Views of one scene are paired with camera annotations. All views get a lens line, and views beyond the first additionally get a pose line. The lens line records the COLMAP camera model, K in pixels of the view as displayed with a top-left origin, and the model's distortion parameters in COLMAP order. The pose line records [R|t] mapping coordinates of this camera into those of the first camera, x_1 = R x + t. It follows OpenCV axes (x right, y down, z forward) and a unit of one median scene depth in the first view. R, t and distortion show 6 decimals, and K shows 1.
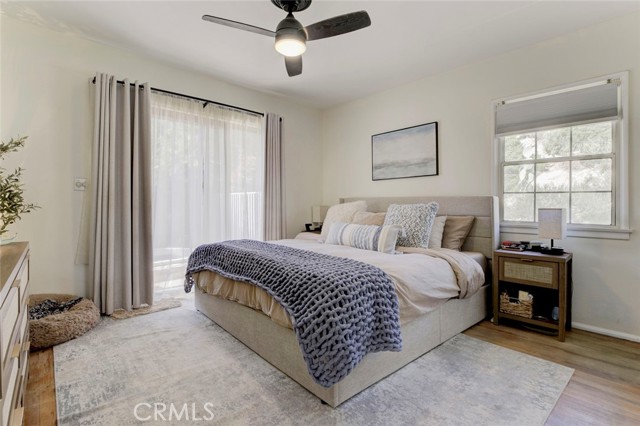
lens RADIAL K [[304.7, 0, 319.5], [0, 304.7, 206.5], [0, 0, 1]] dist [0.003344, 0.000022]
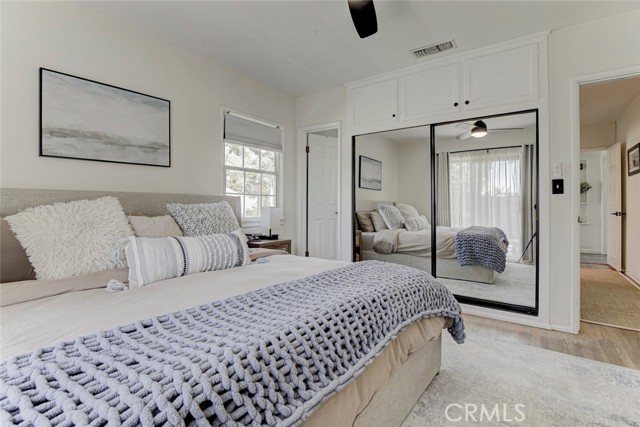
lens RADIAL K [[304.7, 0, 319.5], [0, 304.7, 207.0], [0, 0, 1]] dist [0.003344, 0.000022]
pose [[-0.197710, -0.014715, 0.980150, -0.478524], [0.003129, 0.999873, 0.015642, -0.010098], [-0.980255, 0.006160, -0.197639, 0.772430]]
